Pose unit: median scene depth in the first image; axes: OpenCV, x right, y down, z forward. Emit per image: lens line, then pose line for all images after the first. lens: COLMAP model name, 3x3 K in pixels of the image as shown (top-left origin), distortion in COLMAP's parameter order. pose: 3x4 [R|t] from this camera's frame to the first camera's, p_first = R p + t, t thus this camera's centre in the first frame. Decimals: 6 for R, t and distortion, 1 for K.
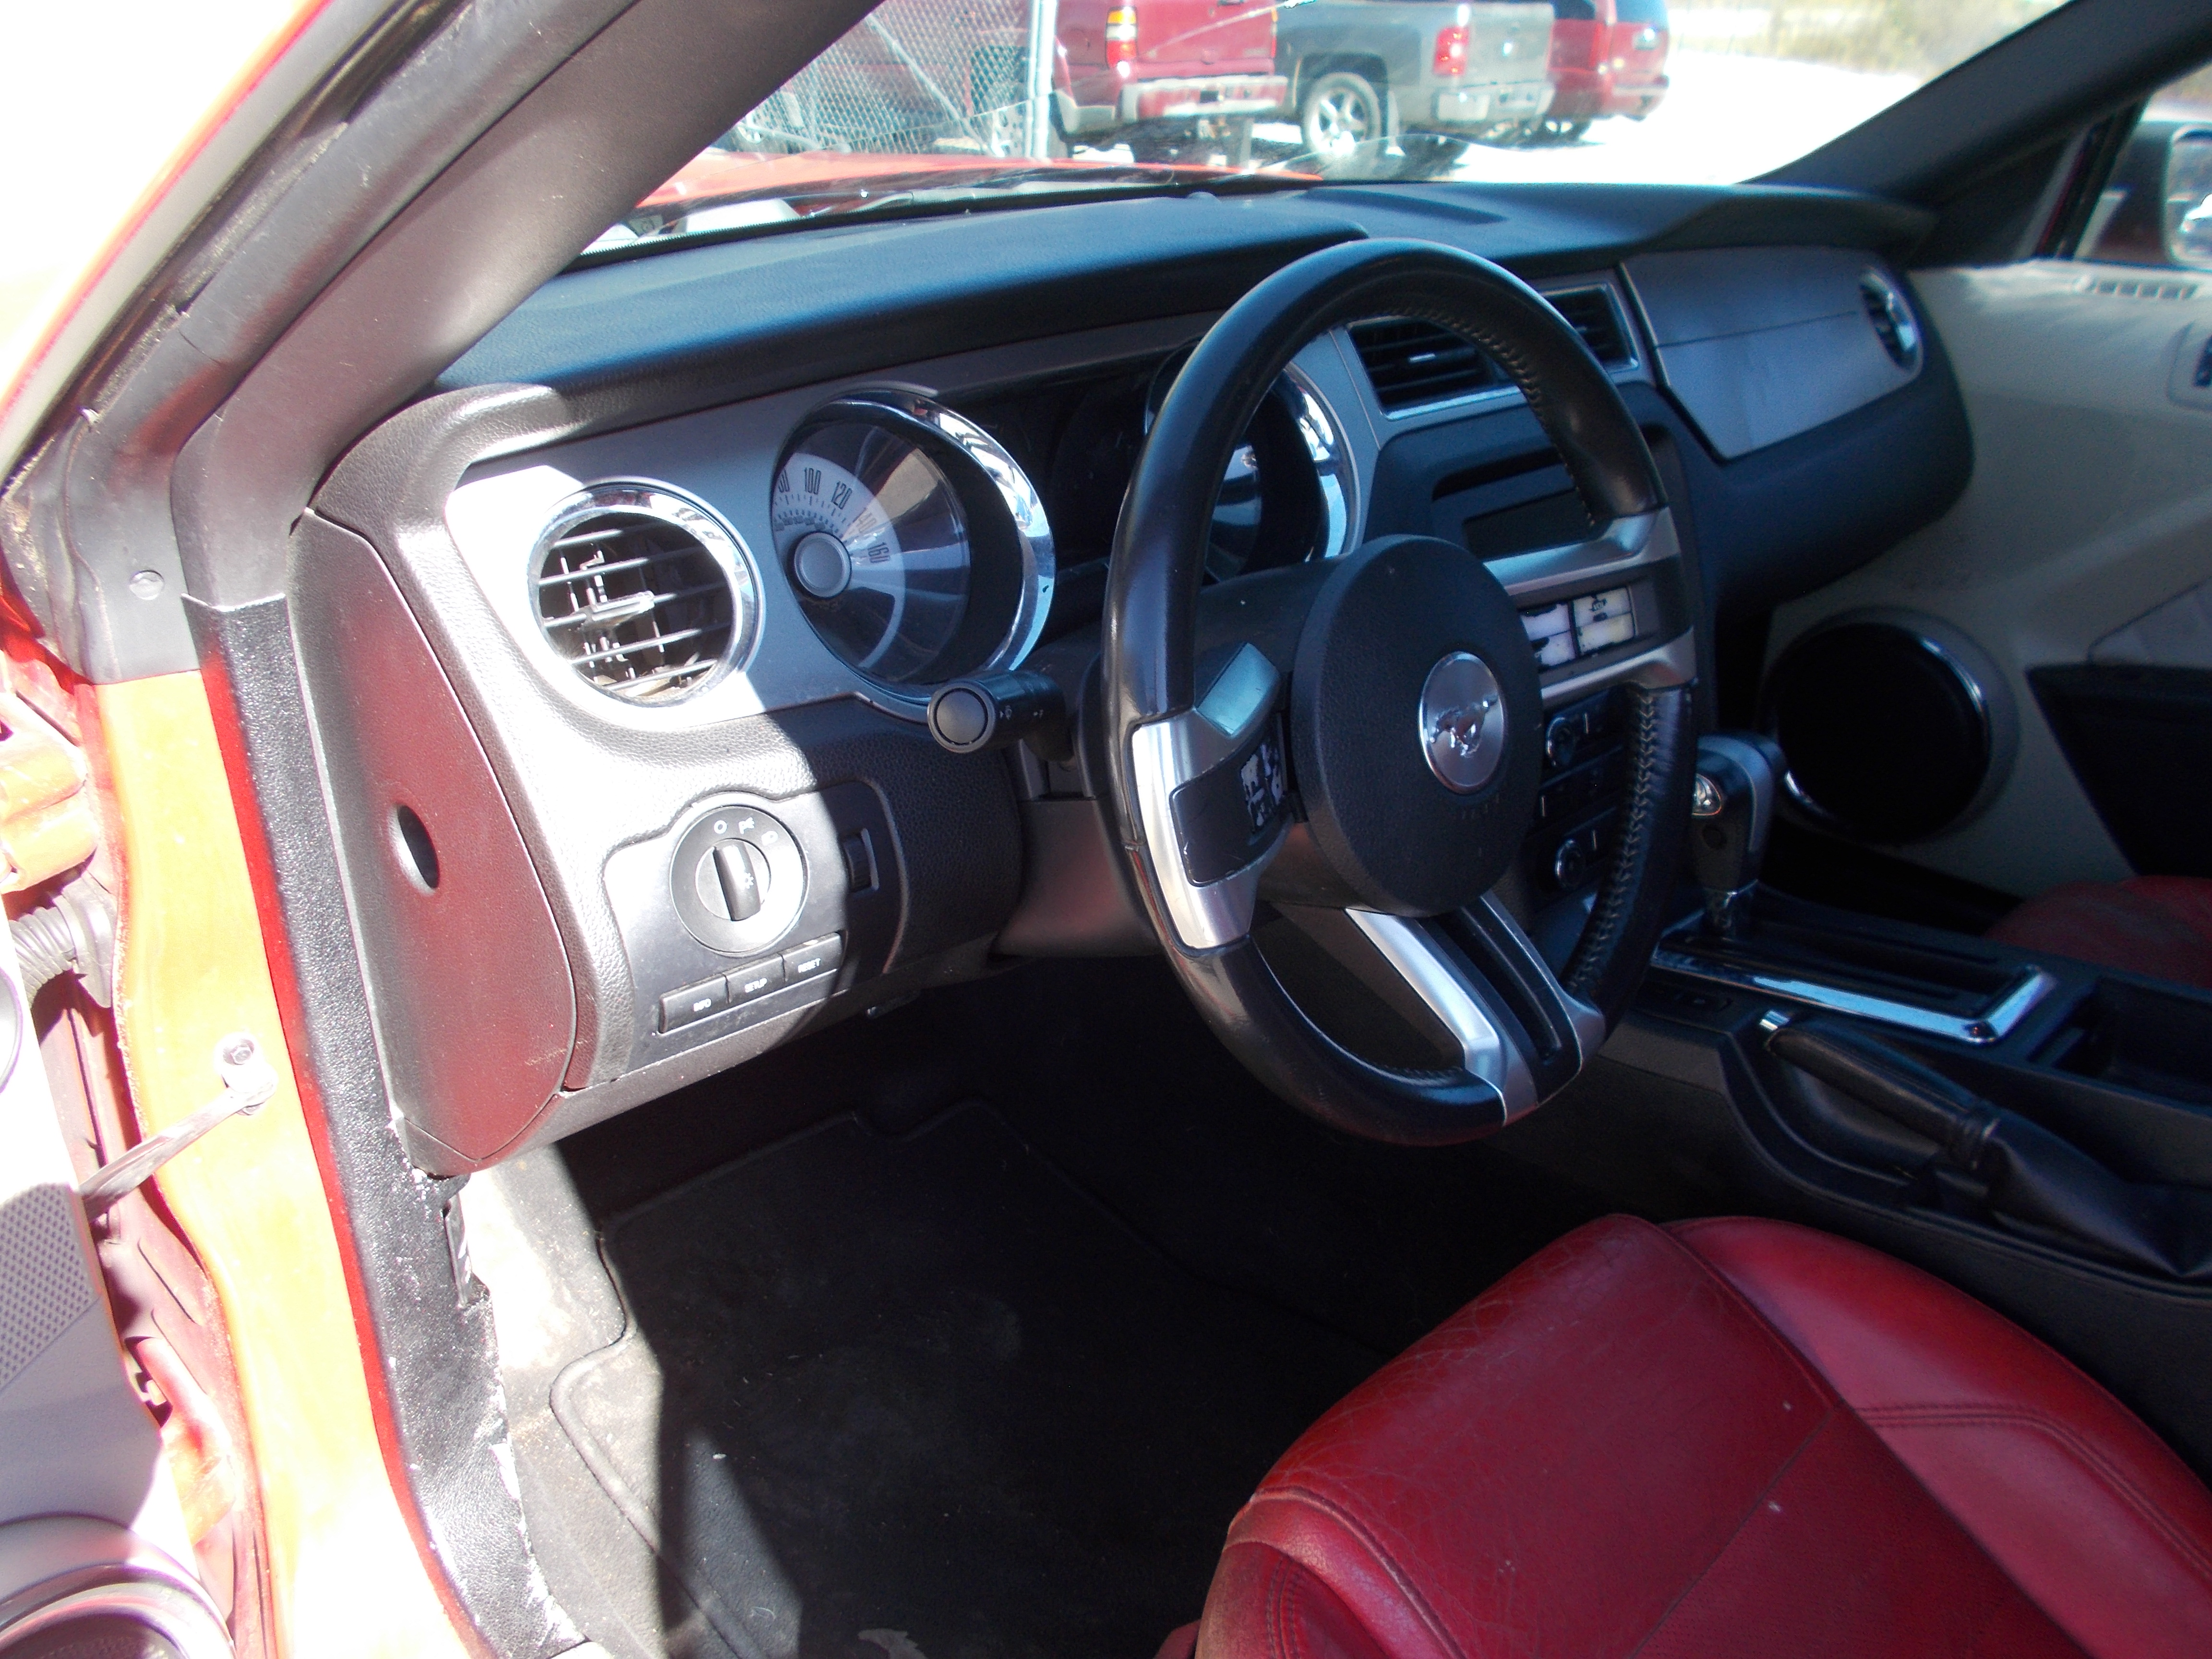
lens RADIAL K [[1727.0, 0, 1096.0], [0, 1727.0, 821.8], [0, 0, 1]] dist [0.026553, -0.015128]
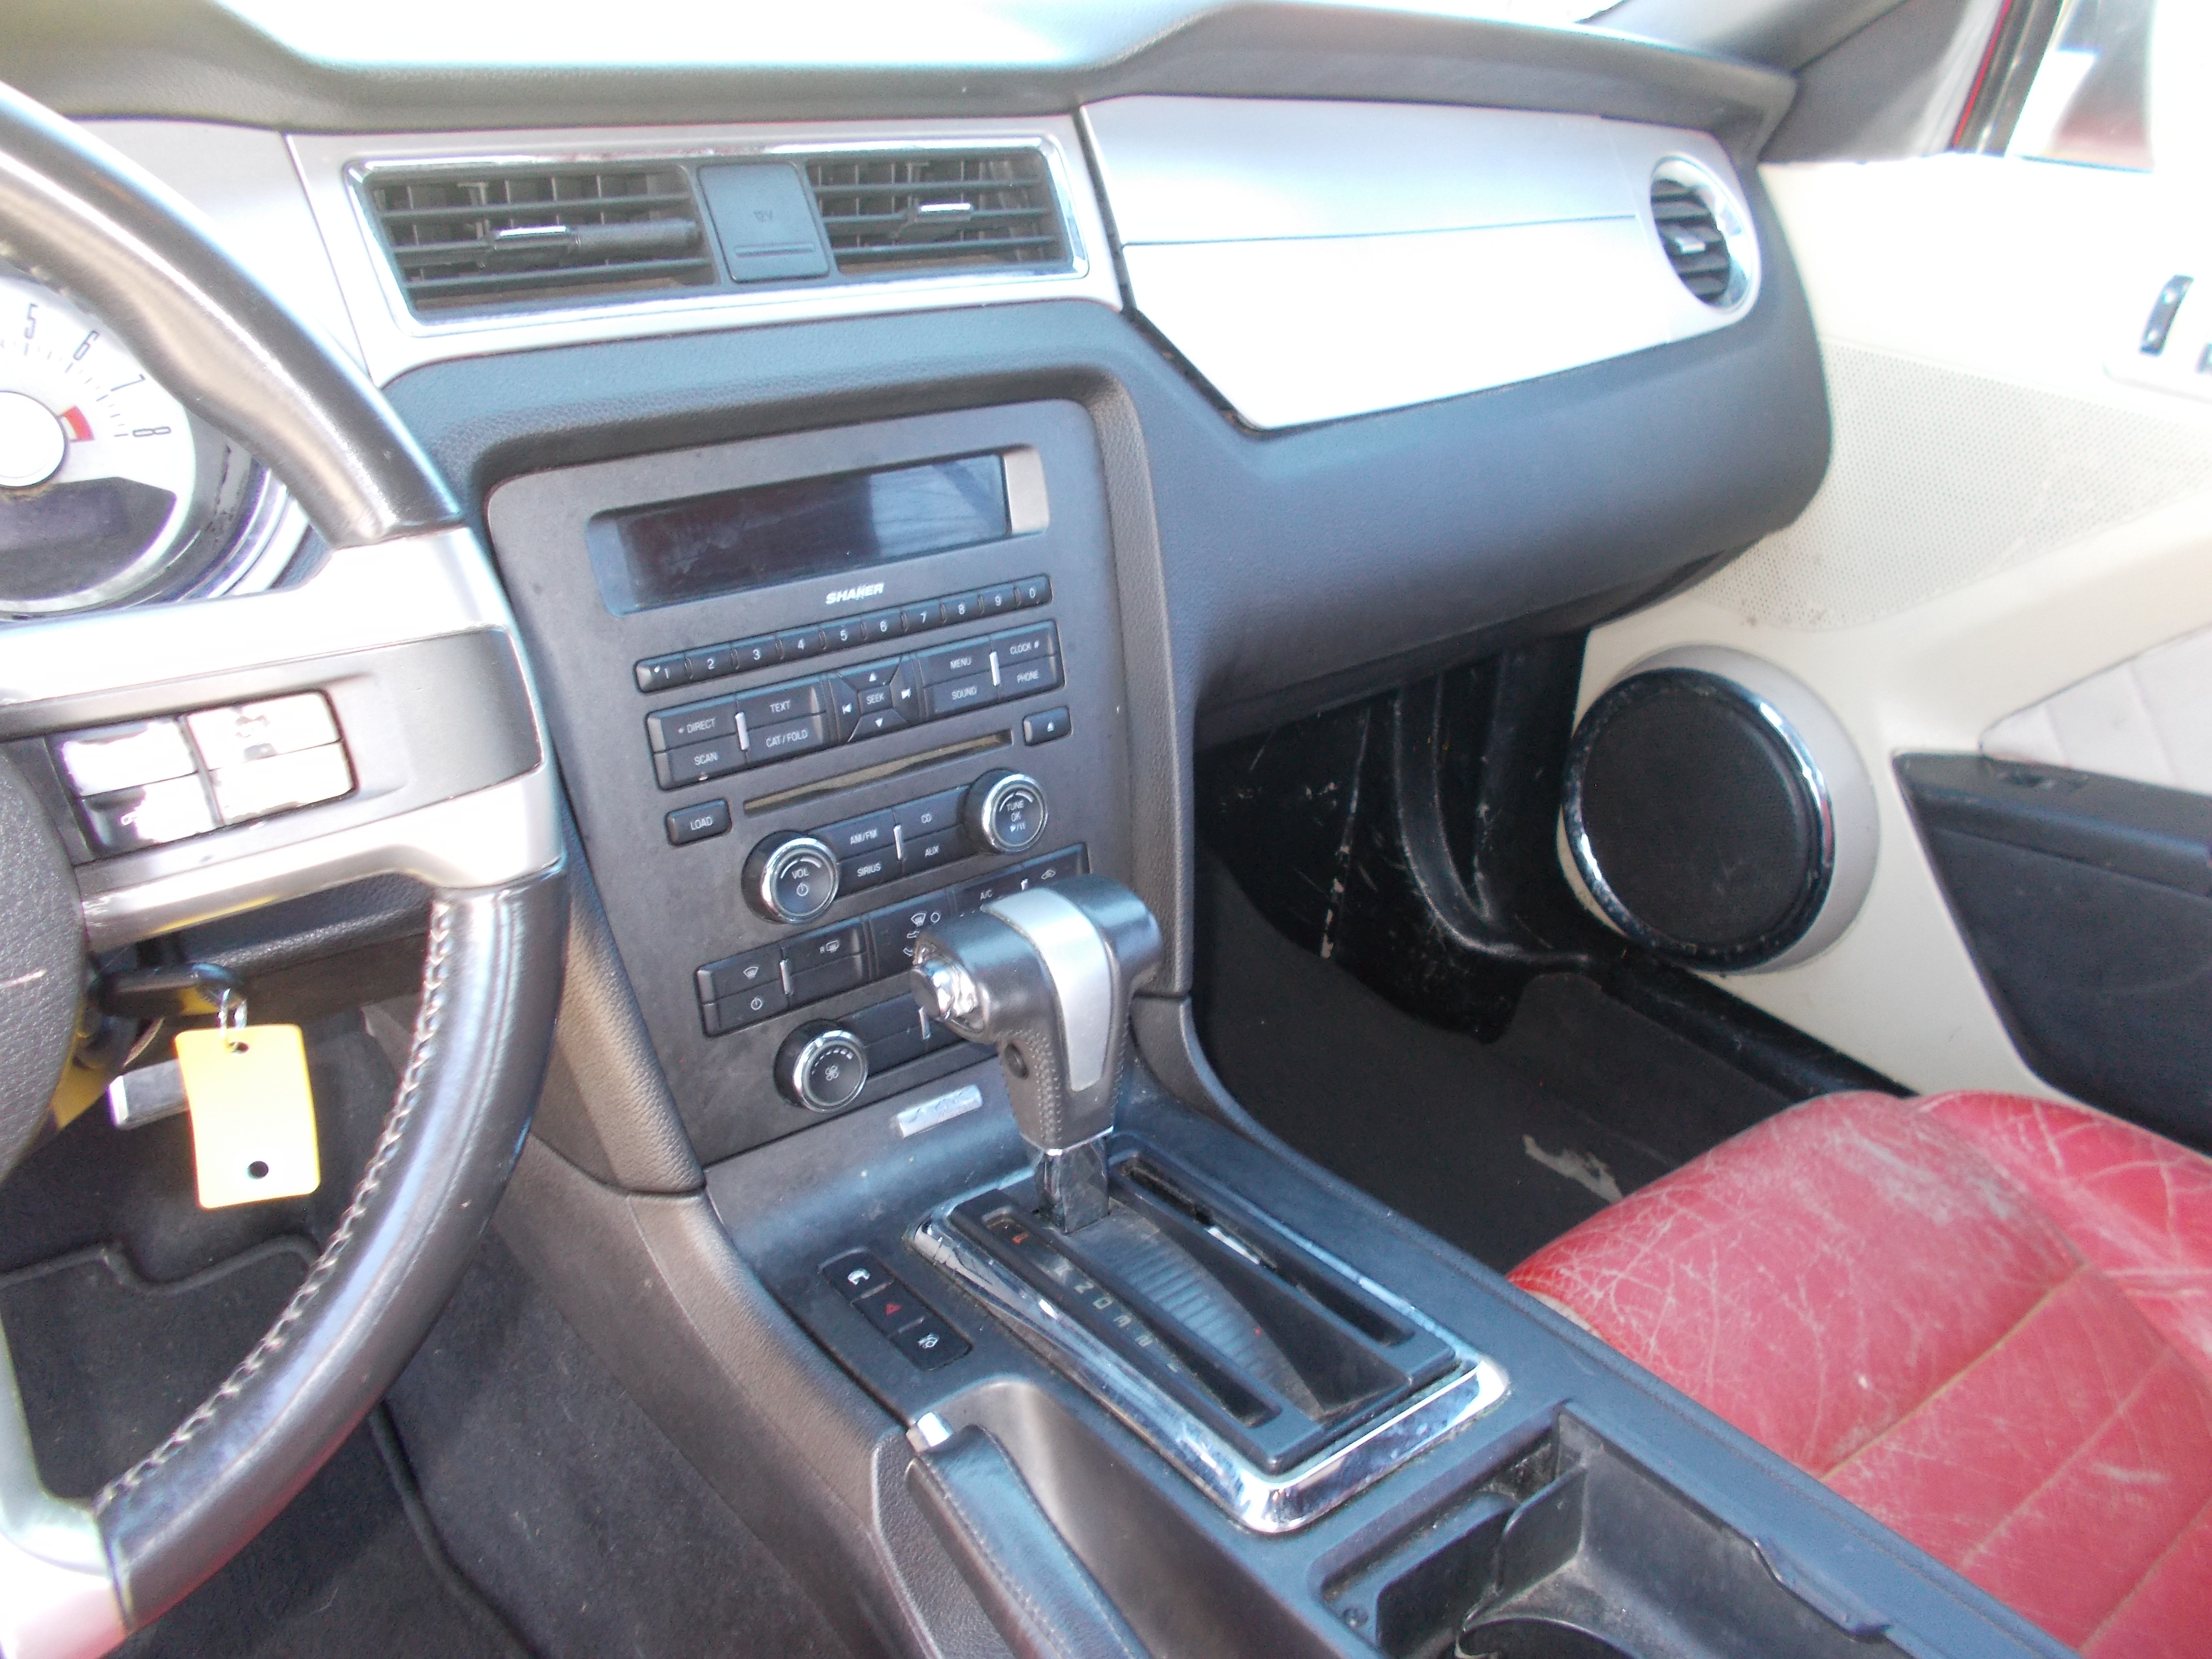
lens RADIAL K [[1727.0, 0, 1096.0], [0, 1727.0, 821.8], [0, 0, 1]] dist [0.026553, -0.015128]
pose [[0.990163, 0.079937, -0.114834, 0.545503], [-0.074557, 0.995942, 0.050414, -0.130427], [0.118398, -0.041356, 0.992105, 0.493056]]
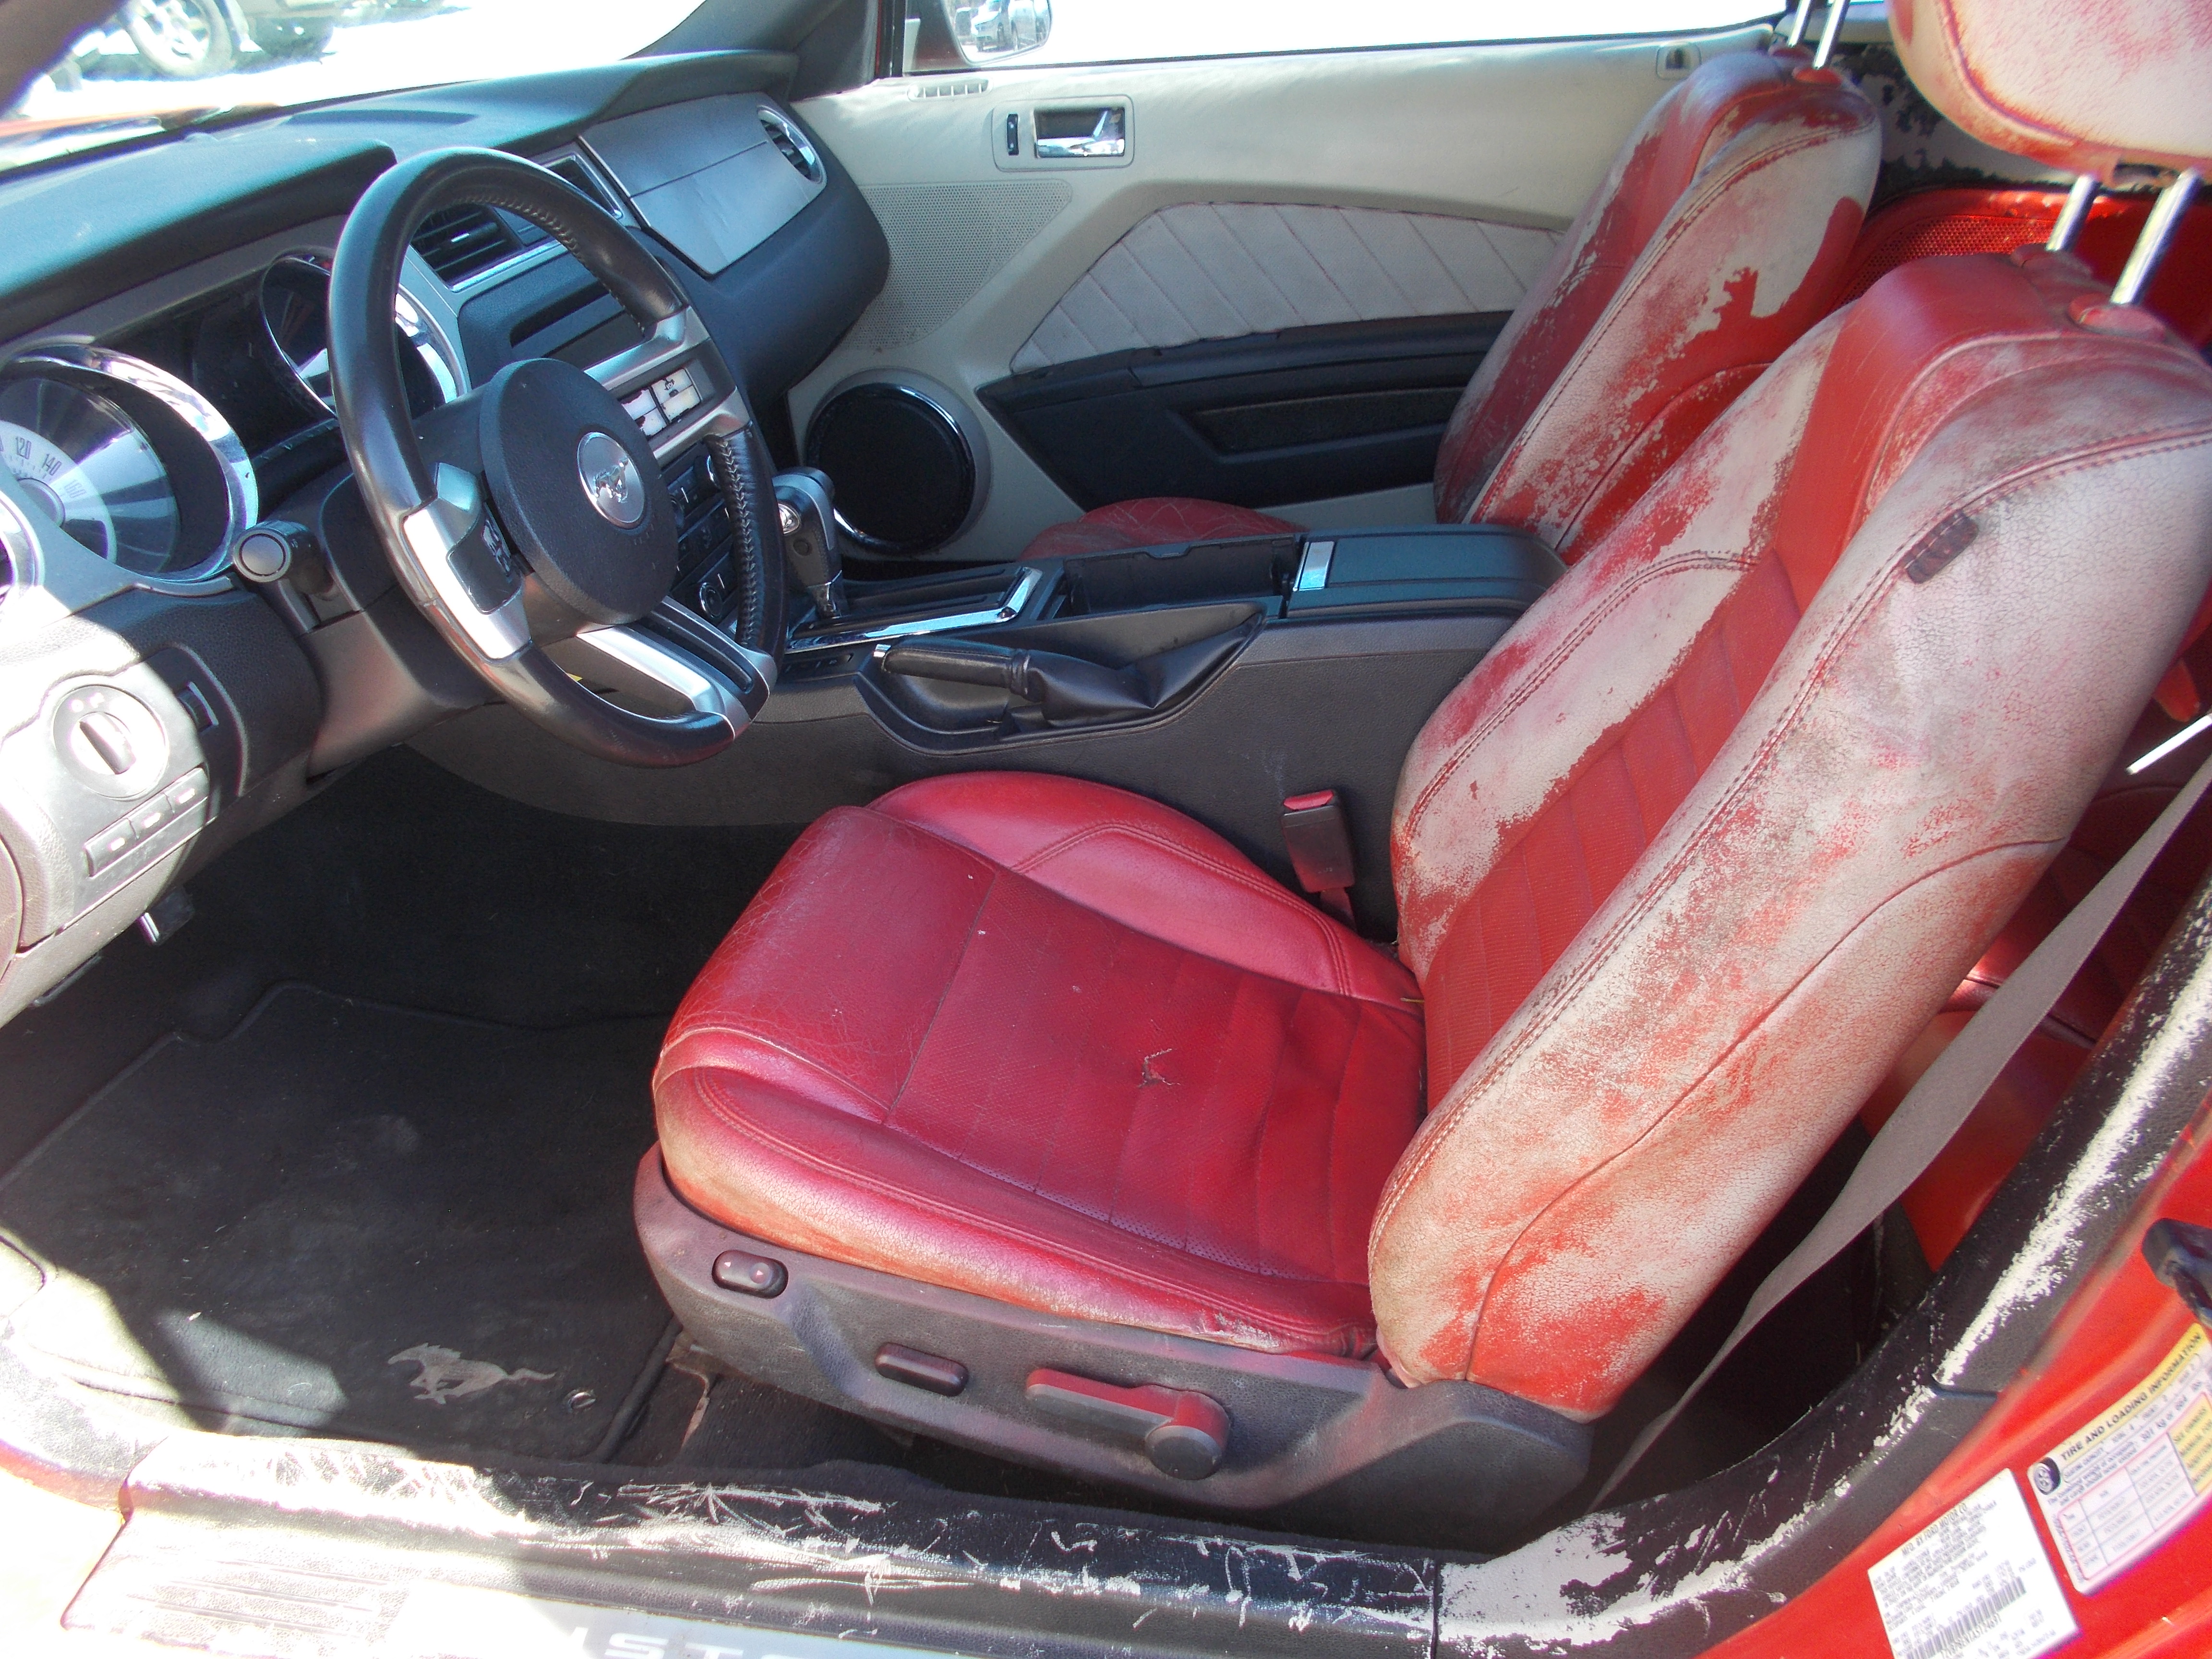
lens RADIAL K [[1727.0, 0, 1096.0], [0, 1727.0, 821.8], [0, 0, 1]] dist [0.026553, -0.015128]
pose [[0.827686, -0.344810, 0.442766, -0.153917], [0.312904, 0.938505, 0.145945, 0.102382], [-0.465861, 0.017747, 0.884680, -0.365829]]
